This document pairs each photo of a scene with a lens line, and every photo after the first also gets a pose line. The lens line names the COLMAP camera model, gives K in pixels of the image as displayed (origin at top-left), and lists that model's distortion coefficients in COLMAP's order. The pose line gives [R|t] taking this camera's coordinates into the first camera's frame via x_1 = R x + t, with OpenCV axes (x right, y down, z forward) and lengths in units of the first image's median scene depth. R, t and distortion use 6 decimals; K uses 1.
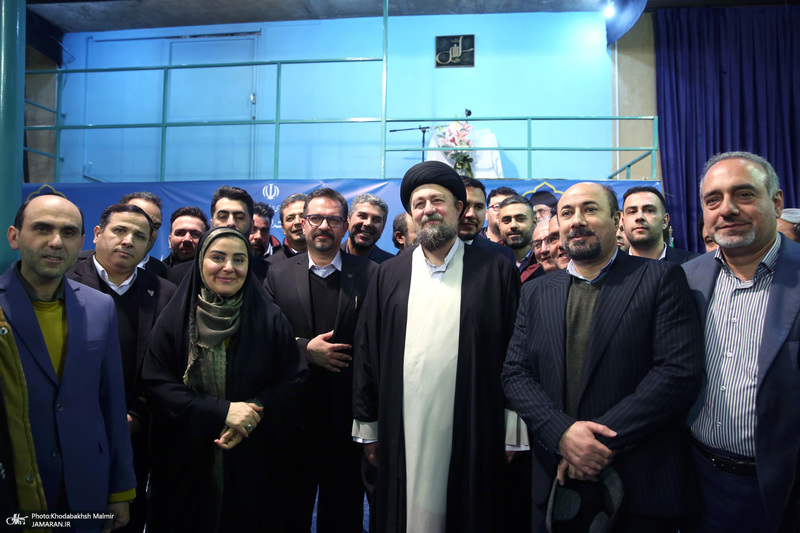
lens RADIAL K [[541.1, 0, 400.0], [0, 541.1, 266.5], [0, 0, 1]] dist [-0.111942, 0.088960]
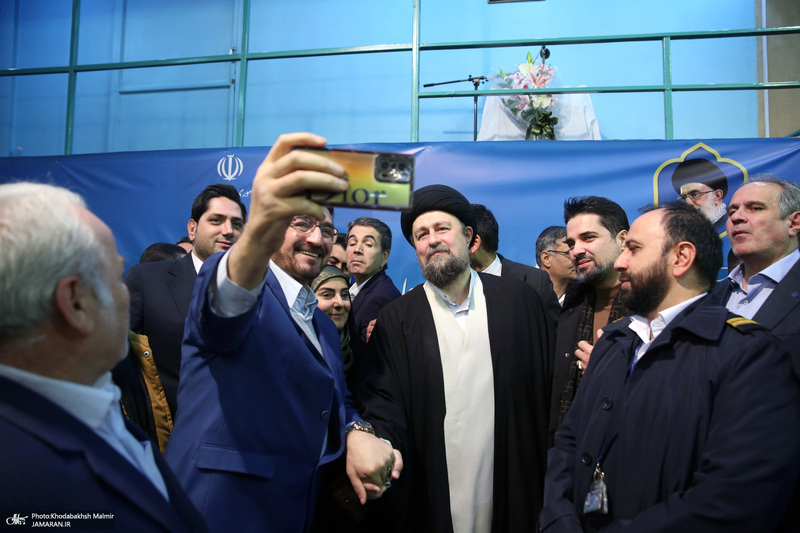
lens RADIAL K [[541.1, 0, 400.0], [0, 541.1, 266.5], [0, 0, 1]] dist [-0.111942, 0.088960]
pose [[0.998668, -0.000340, -0.051596, -0.014372], [-0.001343, 0.999468, -0.032589, -0.006648], [0.051579, 0.032615, 0.998136, 0.336631]]
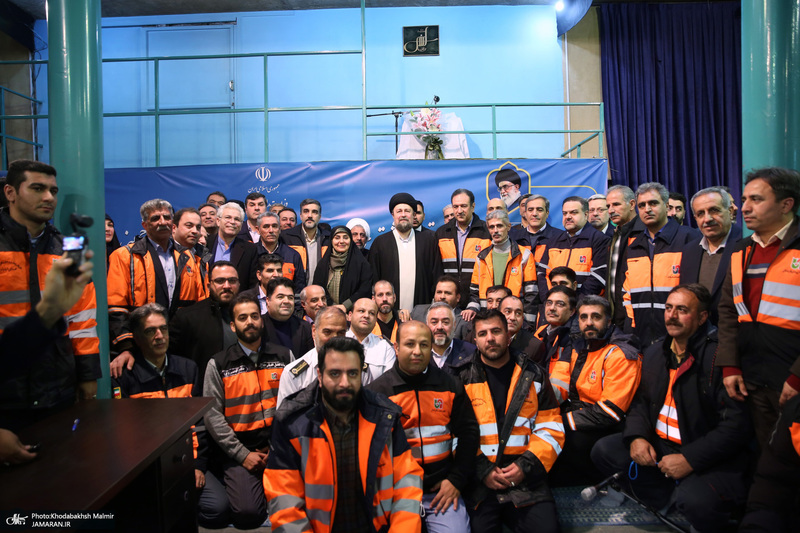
lens RADIAL K [[541.1, 0, 400.0], [0, 541.1, 266.5], [0, 0, 1]] dist [-0.111942, 0.088960]
pose [[0.995728, -0.032124, 0.086568, -0.051366], [0.028774, 0.998798, 0.039677, 0.011271], [-0.087738, -0.037017, 0.995456, -0.098920]]
